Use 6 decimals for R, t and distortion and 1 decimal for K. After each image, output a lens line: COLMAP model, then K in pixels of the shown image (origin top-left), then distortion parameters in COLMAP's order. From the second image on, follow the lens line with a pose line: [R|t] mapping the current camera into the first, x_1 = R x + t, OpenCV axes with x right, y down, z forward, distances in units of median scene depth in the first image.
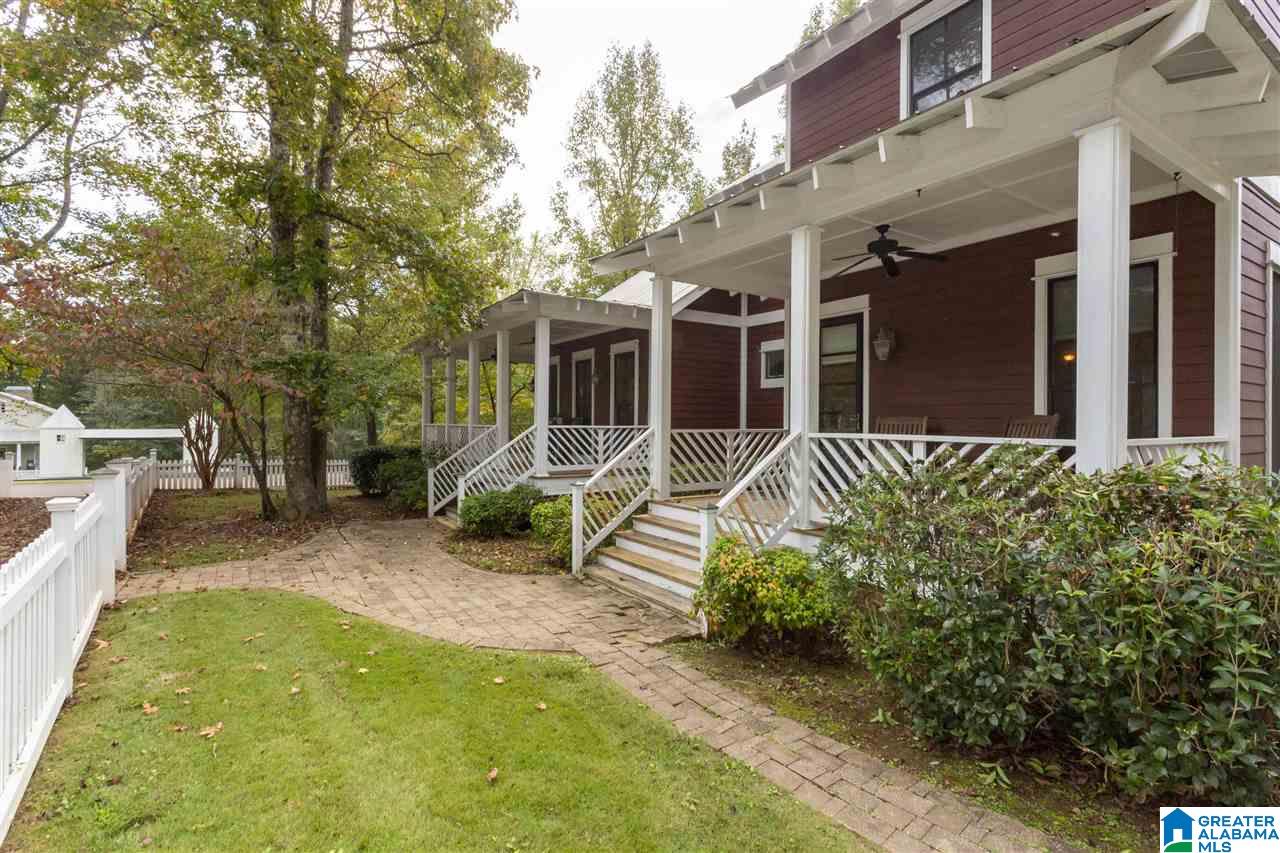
lens RADIAL K [[597.1, 0, 639.9], [0, 597.1, 420.2], [0, 0, 1]] dist [0.002937, -0.000183]
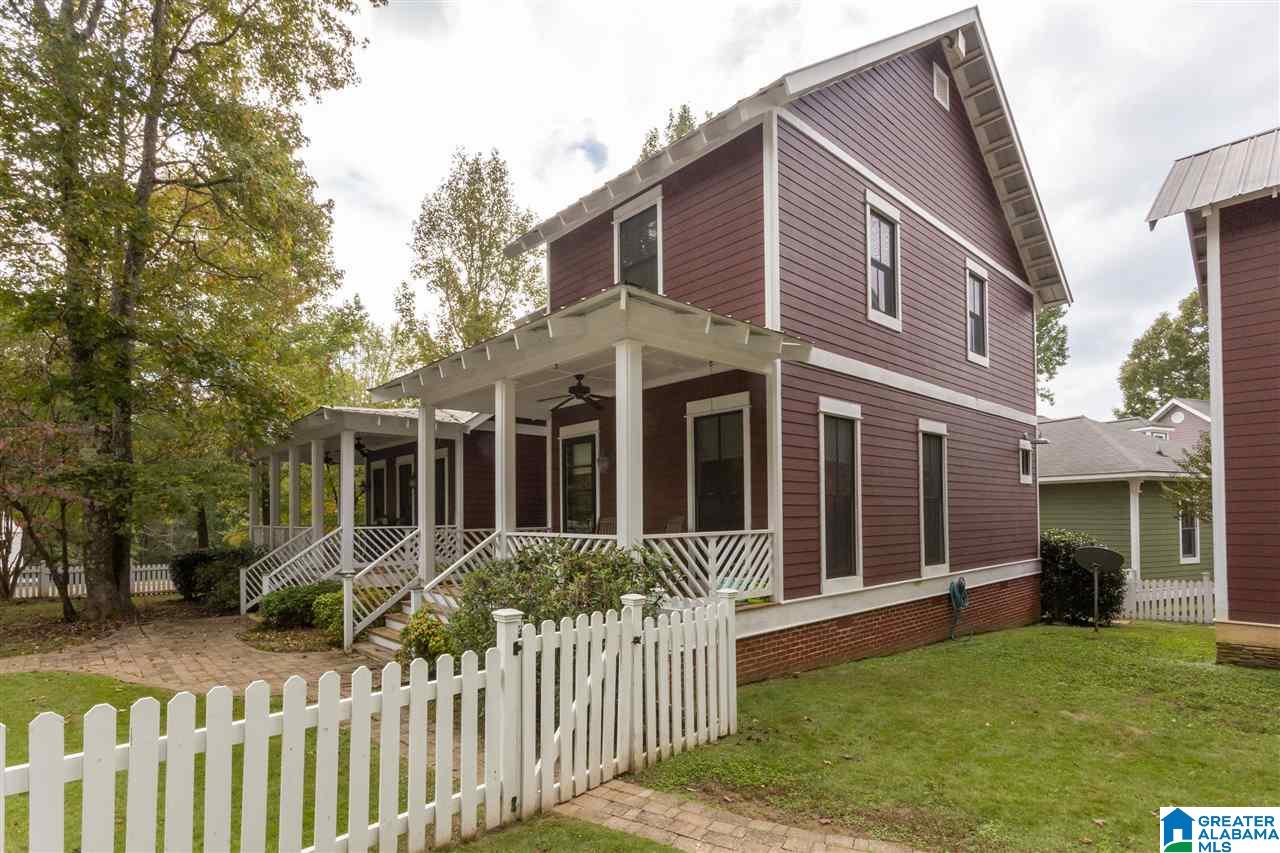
lens RADIAL K [[630.4, 0, 637.0], [0, 630.4, 505.4], [0, 0, 1]] dist [0.005849, 0.000898]
pose [[0.988217, -0.013365, 0.152472, 0.209624], [0.015272, 0.999819, -0.011346, -0.010697], [-0.152293, 0.013541, 0.988243, -0.271448]]
